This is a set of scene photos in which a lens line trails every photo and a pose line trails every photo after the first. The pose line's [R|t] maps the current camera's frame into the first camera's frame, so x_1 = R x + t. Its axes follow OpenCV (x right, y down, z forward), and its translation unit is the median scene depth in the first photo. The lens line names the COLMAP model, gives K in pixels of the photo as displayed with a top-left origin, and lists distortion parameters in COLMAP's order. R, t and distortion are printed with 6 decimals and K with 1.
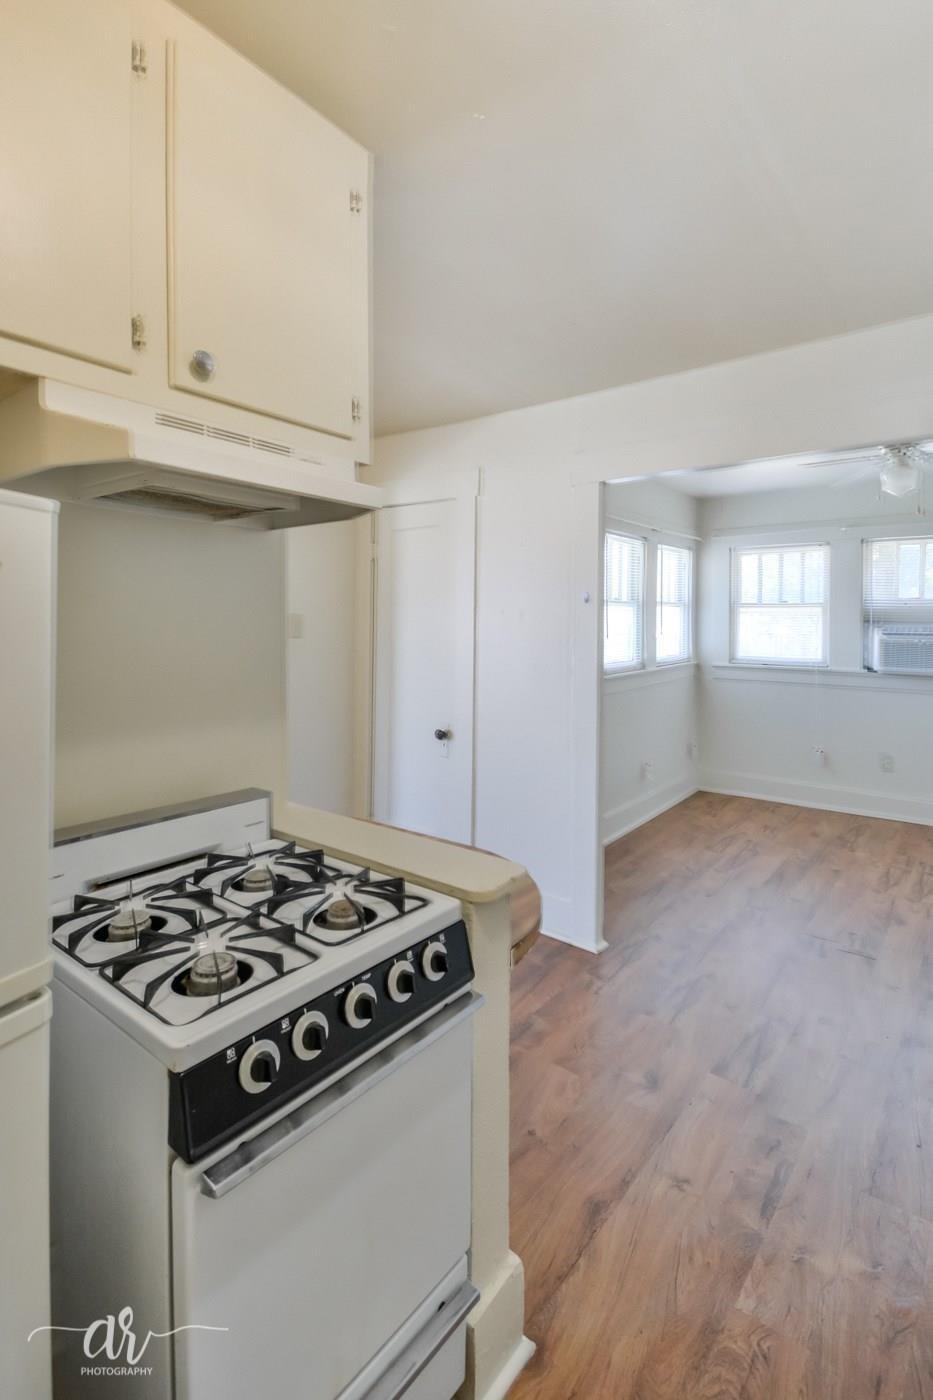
lens RADIAL K [[659.7, 0, 467.8], [0, 659.7, 641.9], [0, 0, 1]] dist [0.027187, -0.021040]
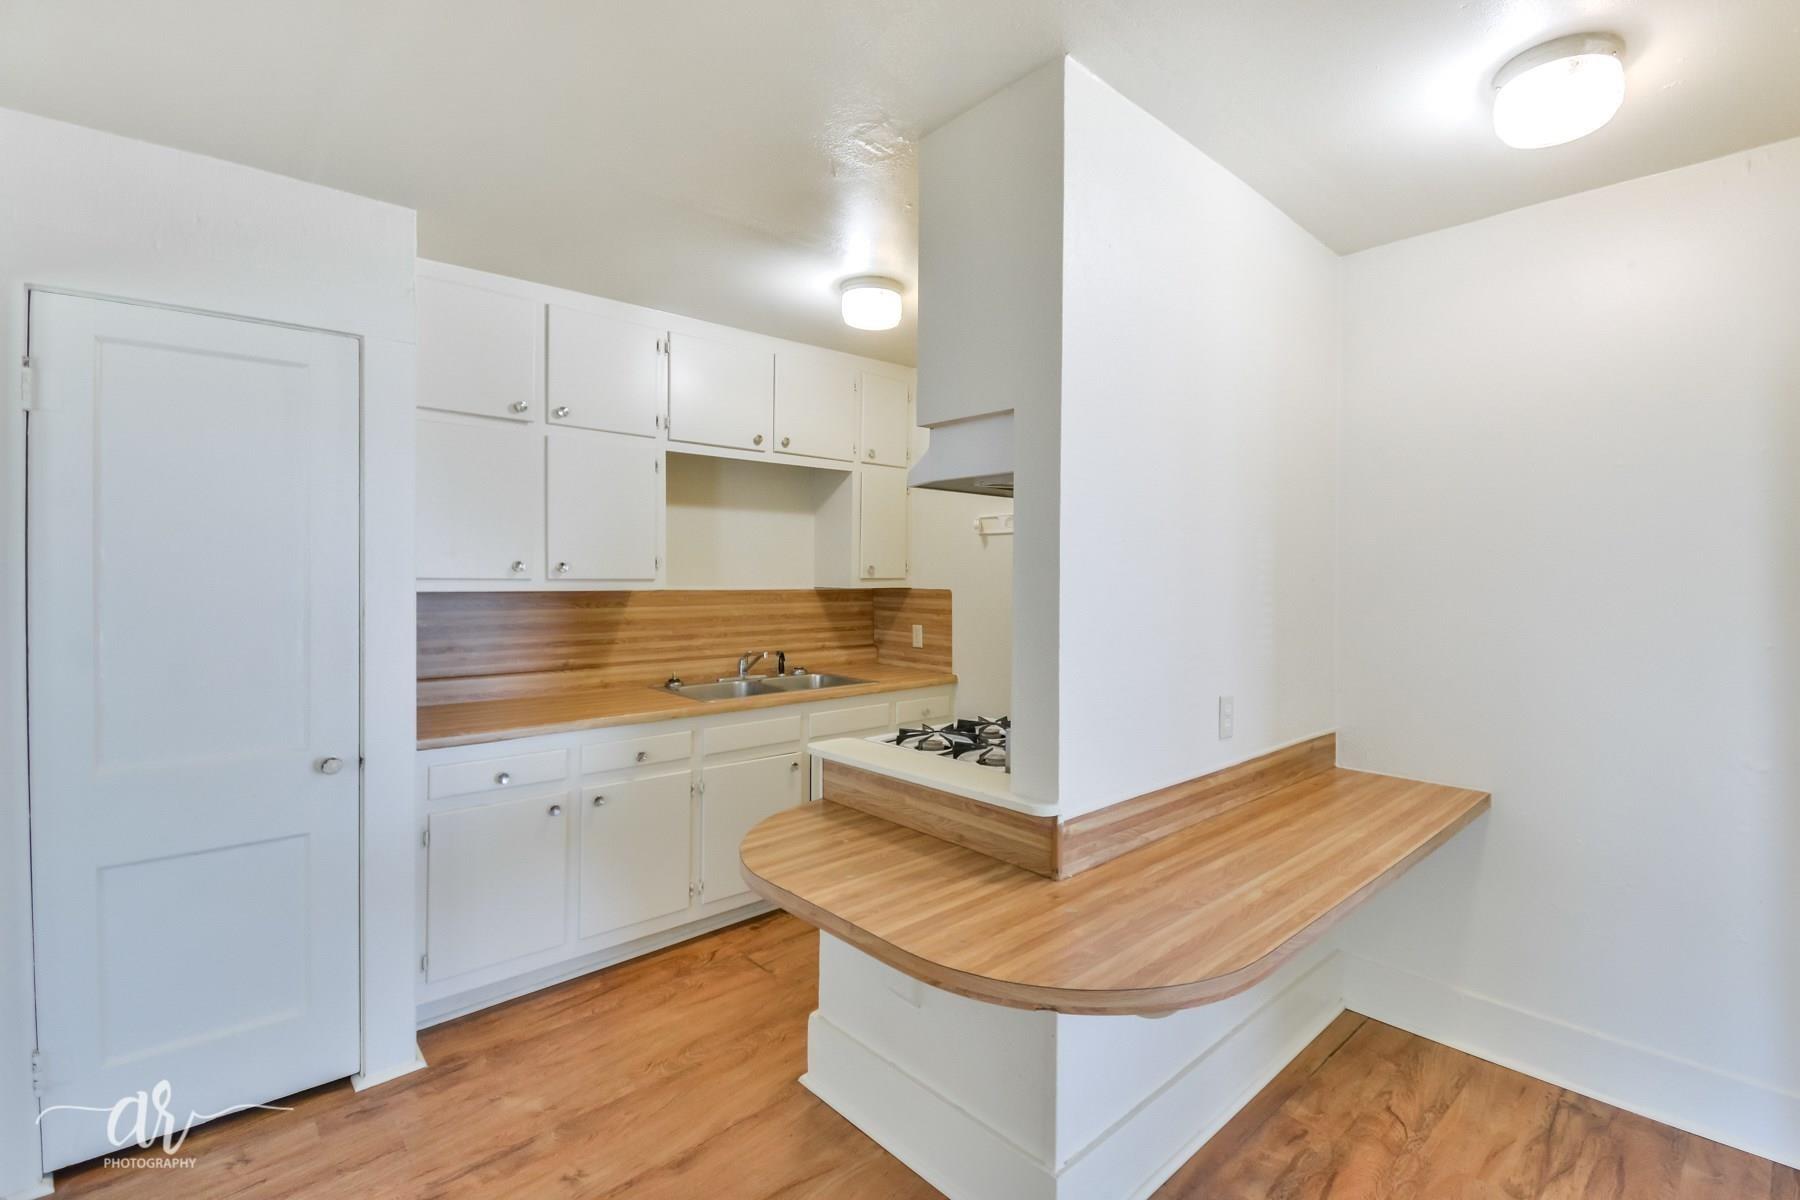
lens RADIAL K [[798.3, 0, 939.3], [0, 798.3, 584.2], [0, 0, 1]] dist [0.028500, -0.024509]
pose [[-0.991976, -0.008269, 0.126155, -0.305616], [-0.004302, 0.999489, 0.031688, -0.039592], [-0.126352, 0.030892, -0.991504, 1.968687]]
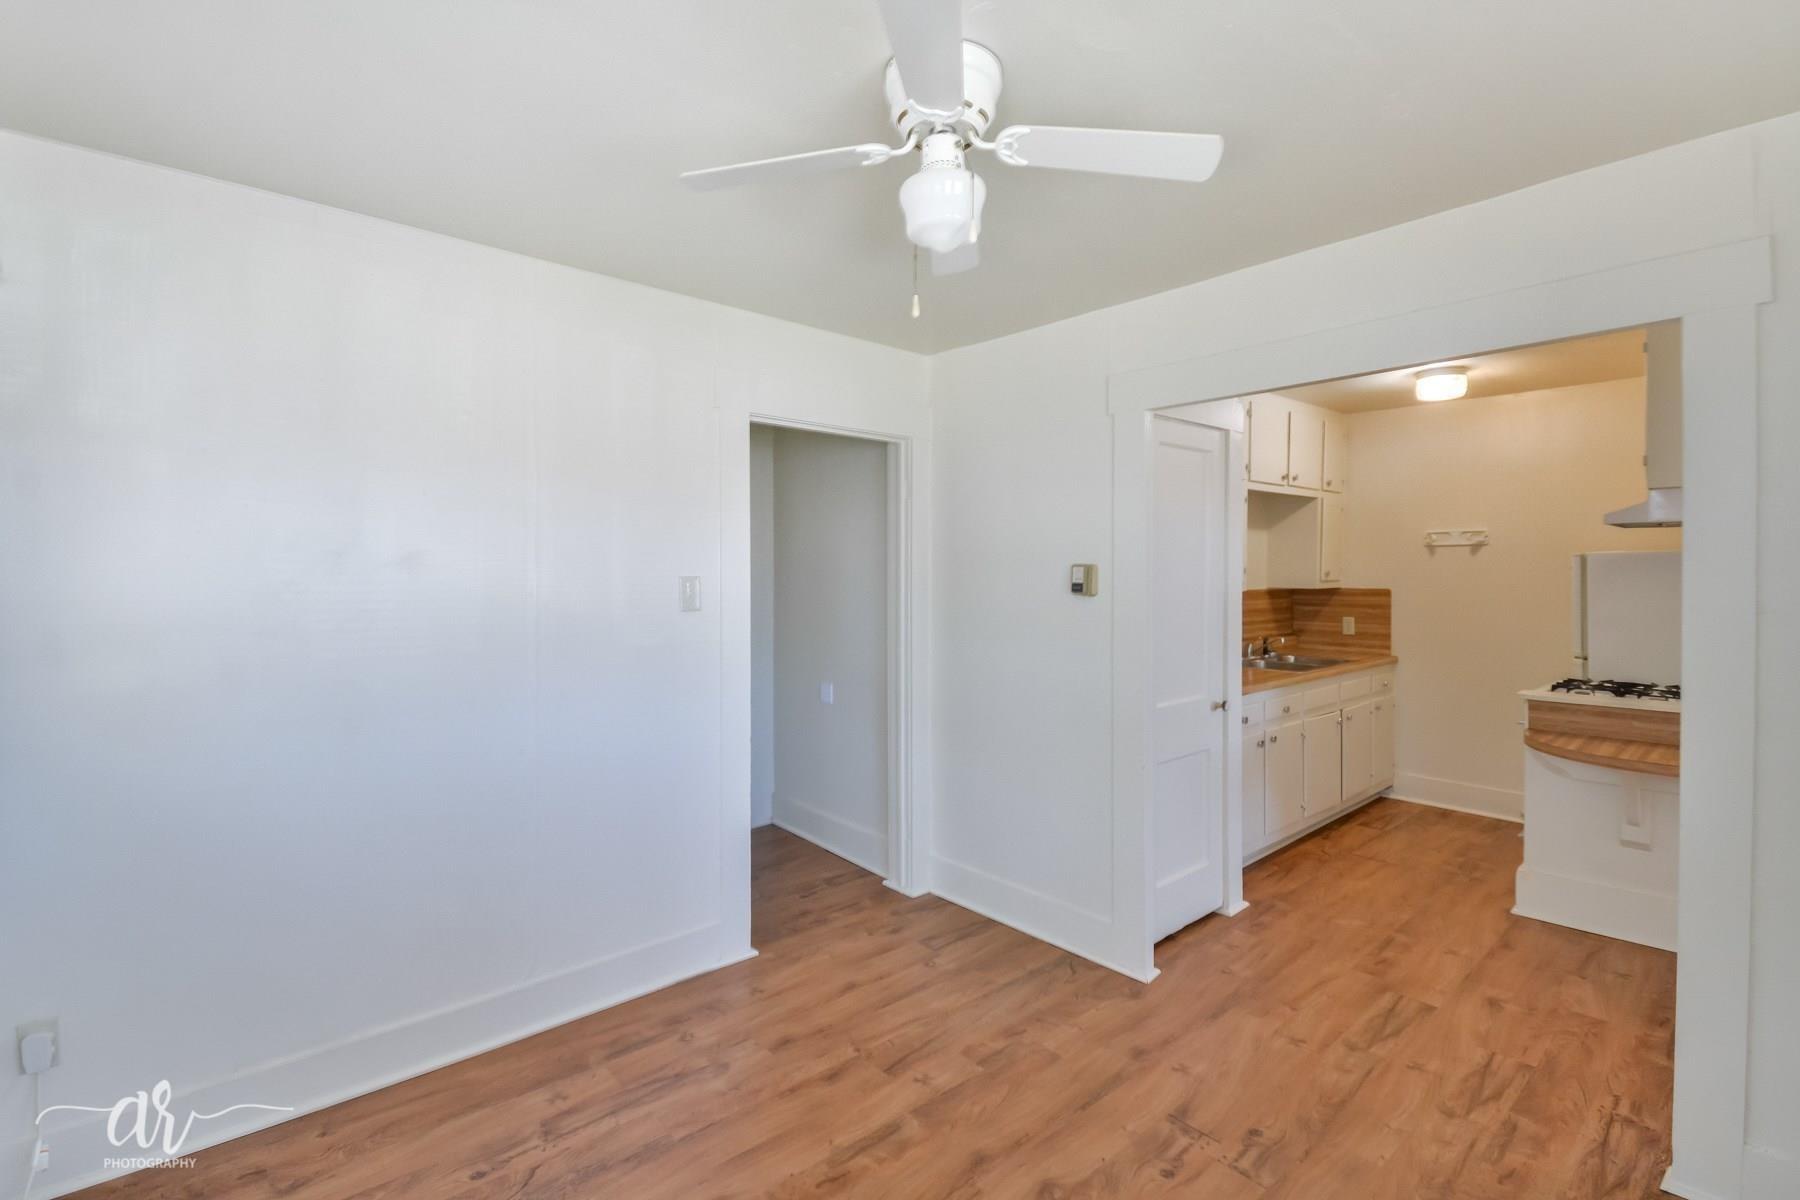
lens RADIAL K [[827.1, 0, 905.2], [0, 827.1, 578.4], [0, 0, 1]] dist [0.036227, -0.031630]
pose [[-0.987266, -0.001317, 0.159070, 1.208175], [0.003629, 0.999519, 0.030797, -0.089429], [-0.159035, 0.030982, -0.986787, 2.967444]]
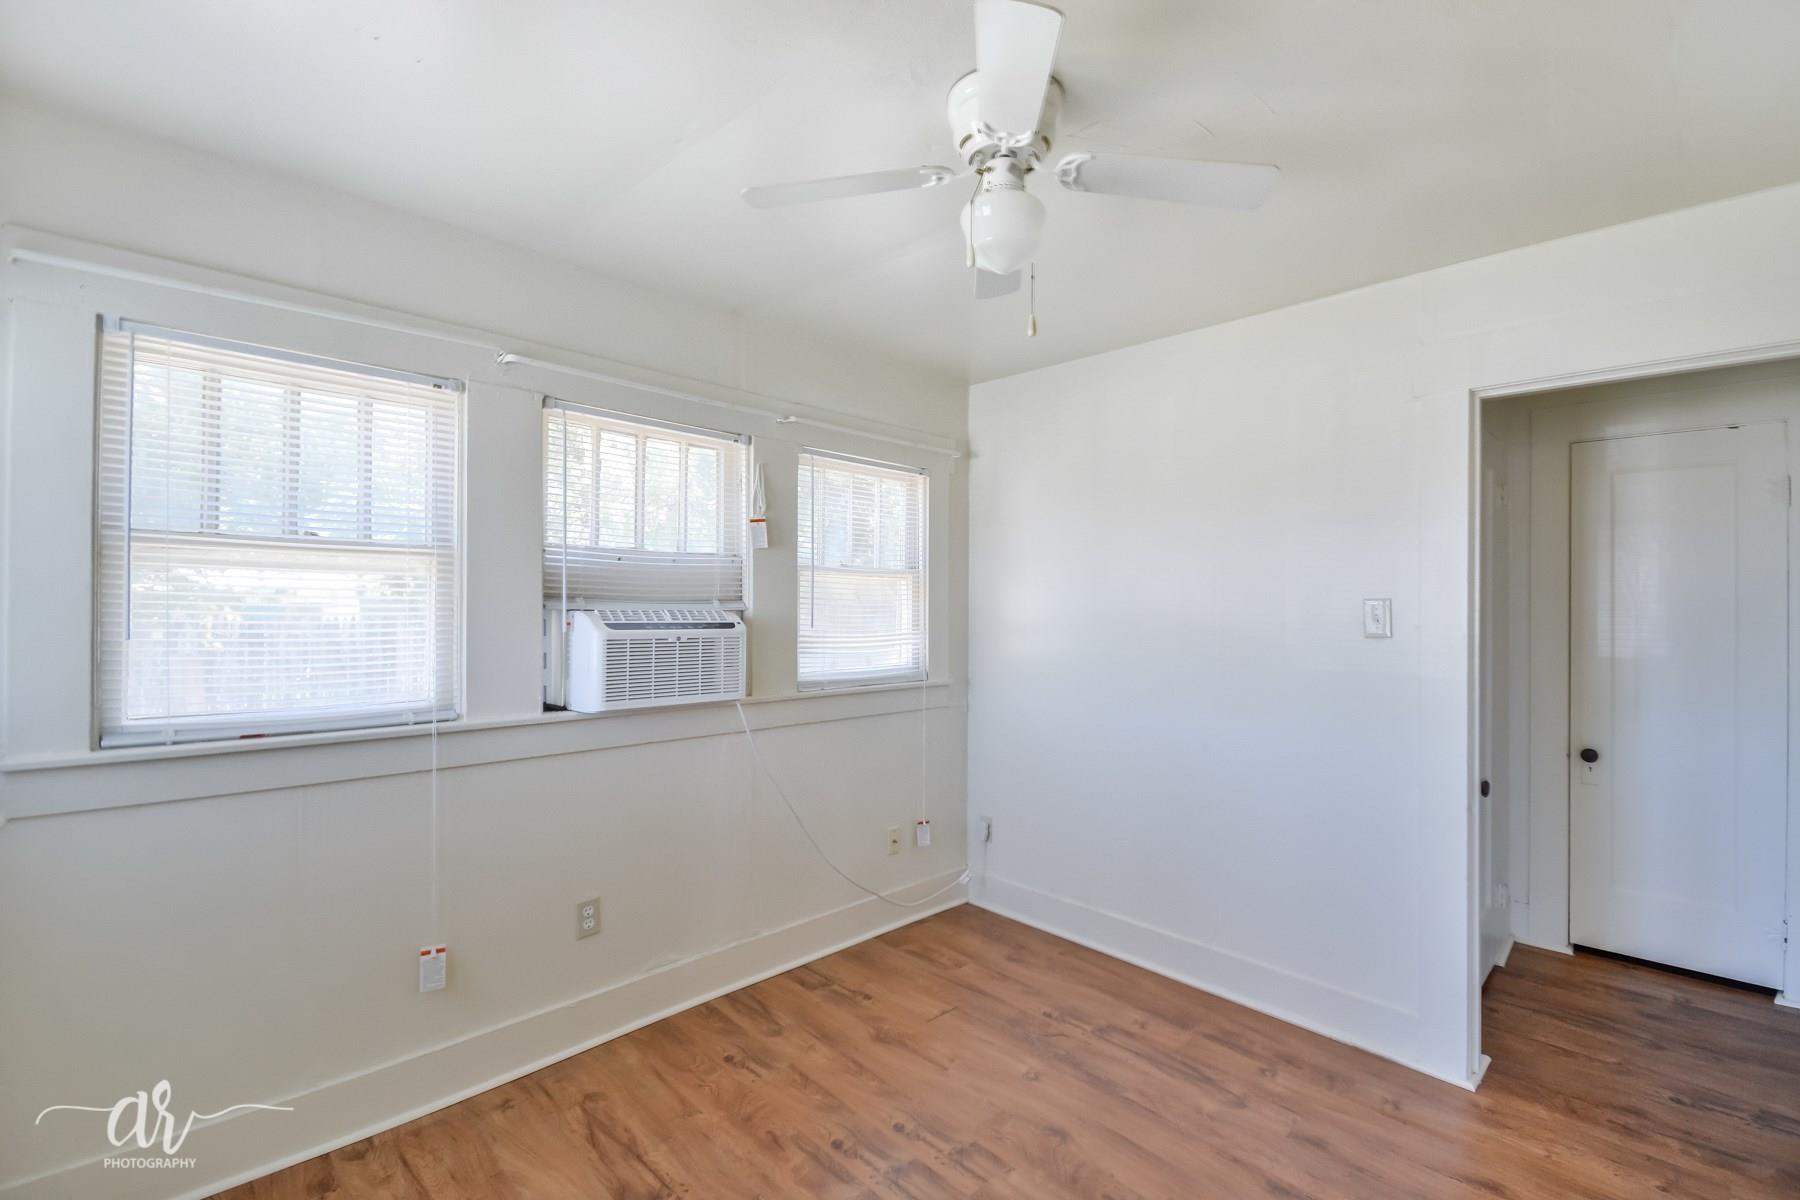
lens RADIAL K [[798.3, 0, 939.3], [0, 798.3, 584.2], [0, 0, 1]] dist [0.028500, -0.024509]
pose [[0.097237, 0.010066, 0.995210, 0.353747], [0.018669, 0.999754, -0.011936, -0.075130], [-0.995086, 0.019740, 0.097026, 1.996725]]
